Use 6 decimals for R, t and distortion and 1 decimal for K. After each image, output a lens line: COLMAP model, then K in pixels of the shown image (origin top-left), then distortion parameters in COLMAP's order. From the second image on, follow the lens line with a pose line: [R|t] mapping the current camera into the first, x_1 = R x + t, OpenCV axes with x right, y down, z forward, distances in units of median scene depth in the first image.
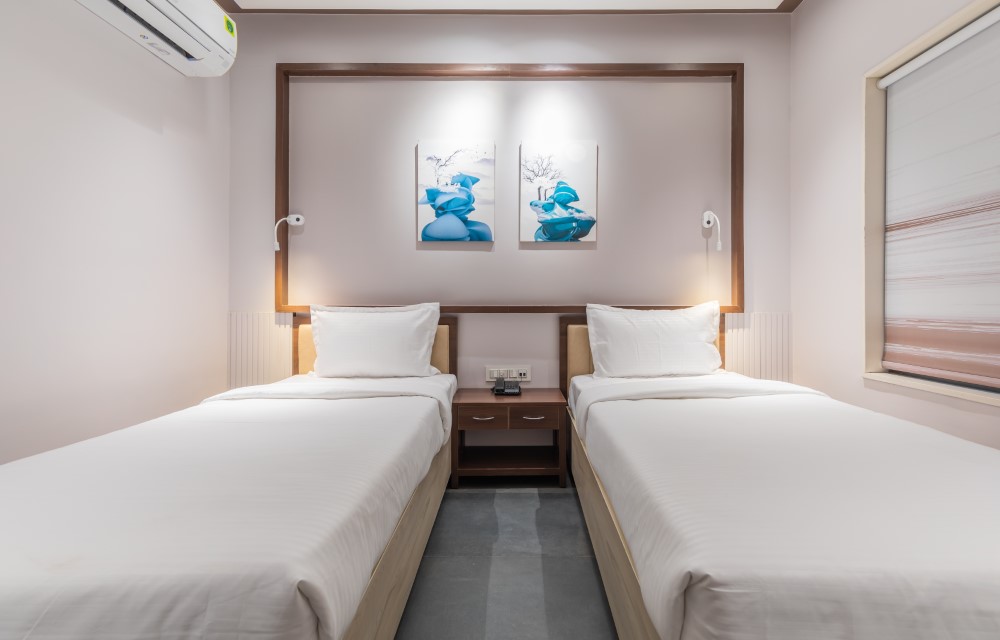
lens RADIAL K [[466.4, 0, 503.3], [0, 466.4, 305.0], [0, 0, 1]] dist [0.009964, -0.000072]
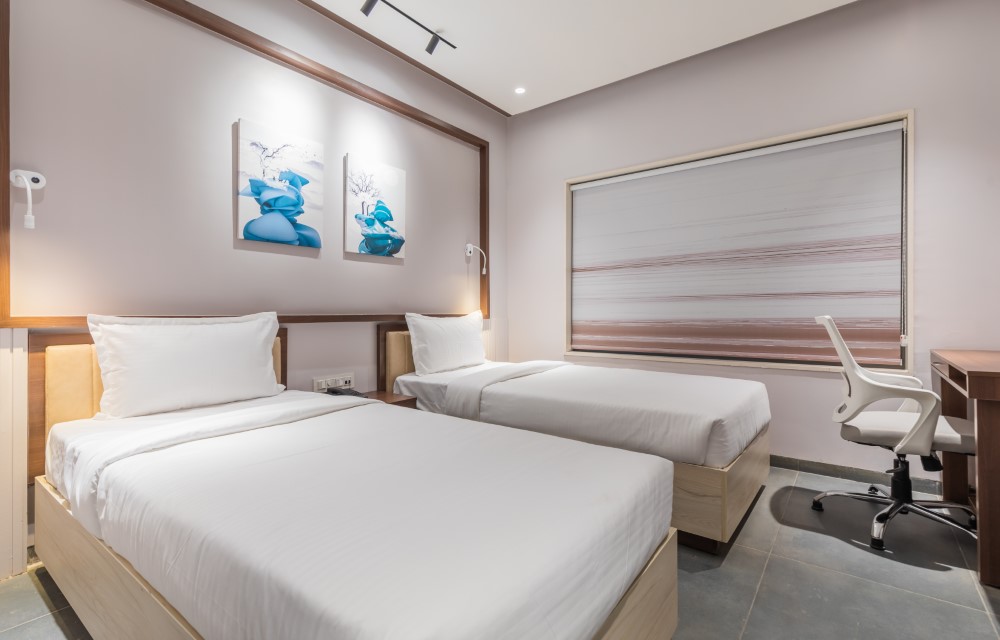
lens RADIAL K [[476.1, 0, 500.0], [0, 476.1, 320.0], [0, 0, 1]] dist [0.000935, 0.000265]
pose [[0.590994, -0.014213, 0.806551, -0.609284], [0.004348, 0.999886, 0.014435, -0.000608], [-0.806664, -0.005024, 0.590988, 0.115801]]
